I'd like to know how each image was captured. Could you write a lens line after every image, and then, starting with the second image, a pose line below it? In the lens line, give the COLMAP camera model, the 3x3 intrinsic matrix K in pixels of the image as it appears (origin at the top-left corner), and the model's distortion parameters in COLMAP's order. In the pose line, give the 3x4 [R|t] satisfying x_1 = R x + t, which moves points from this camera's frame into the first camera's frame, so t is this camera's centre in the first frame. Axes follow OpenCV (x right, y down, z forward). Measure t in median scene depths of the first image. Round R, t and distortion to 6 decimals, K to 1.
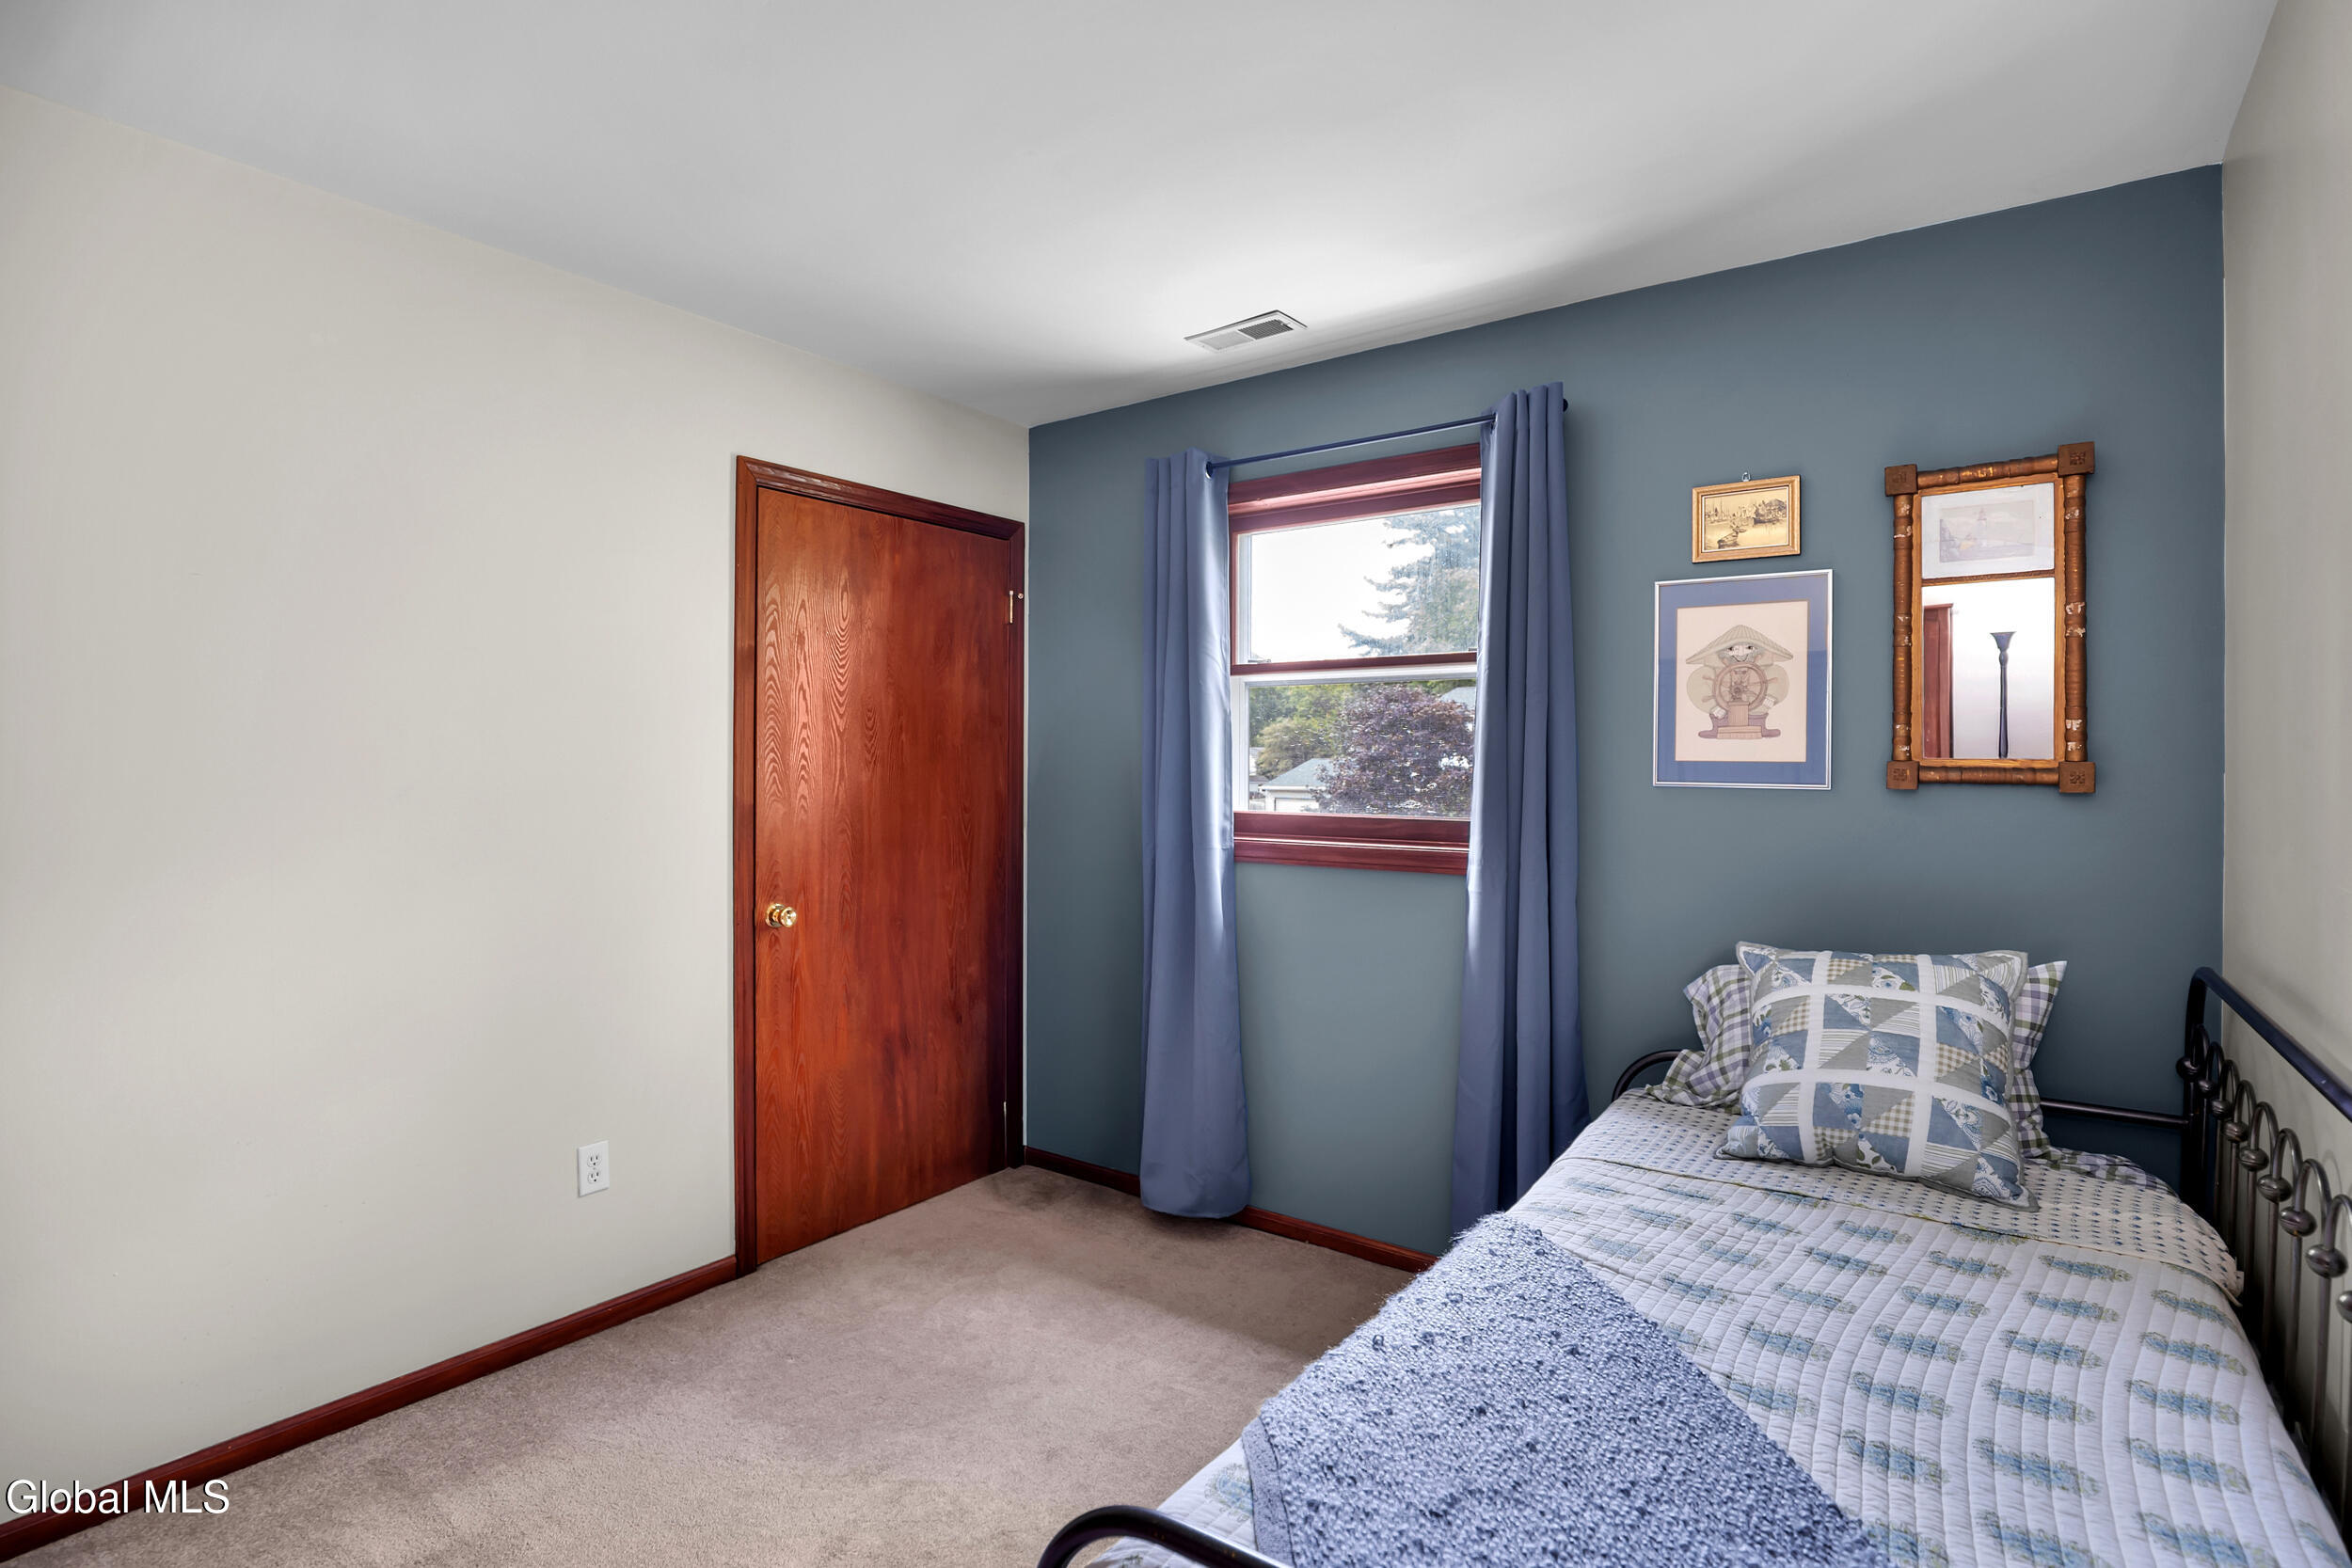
lens RADIAL K [[1115.0, 0, 1172.7], [0, 1115.0, 785.6], [0, 0, 1]] dist [-0.033253, 0.003026]
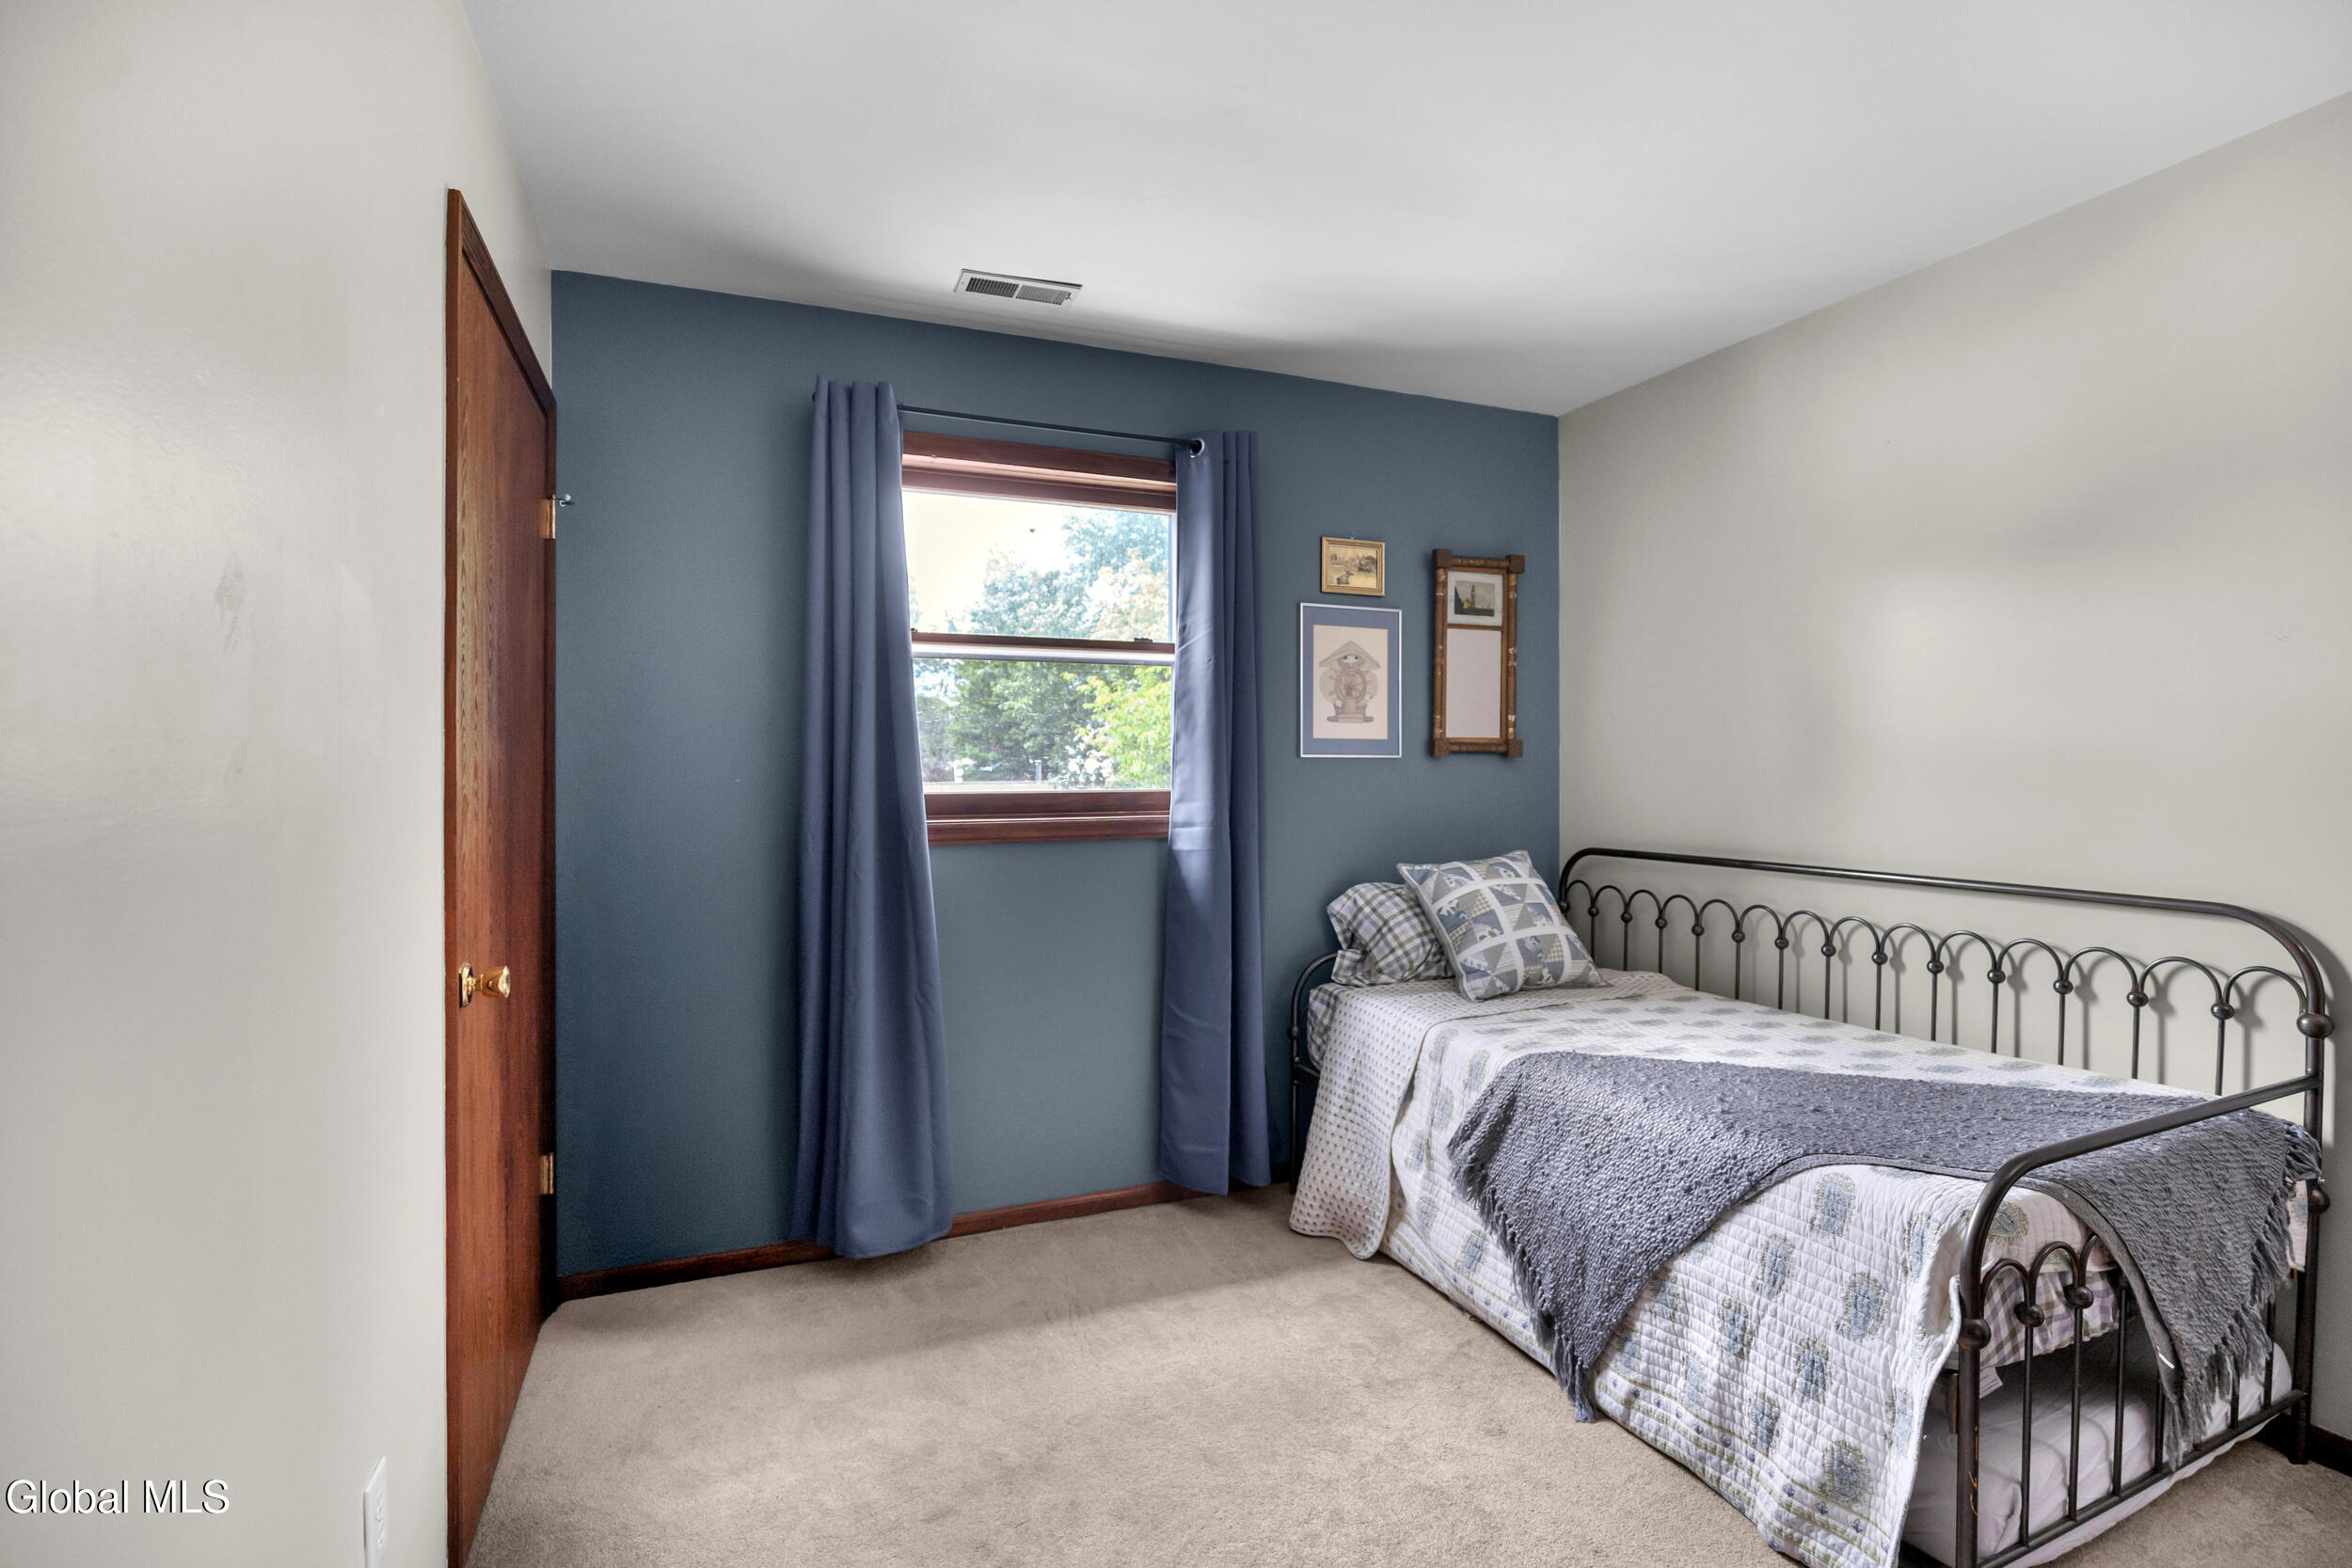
lens RADIAL K [[1115.0, 0, 1182.0], [0, 1115.0, 775.8], [0, 0, 1]] dist [-0.033253, 0.003026]
pose [[0.522432, -0.019973, 0.852447, -0.819157], [0.018898, 0.999751, 0.011843, 0.004330], [-0.852472, 0.009922, 0.522679, 0.455657]]
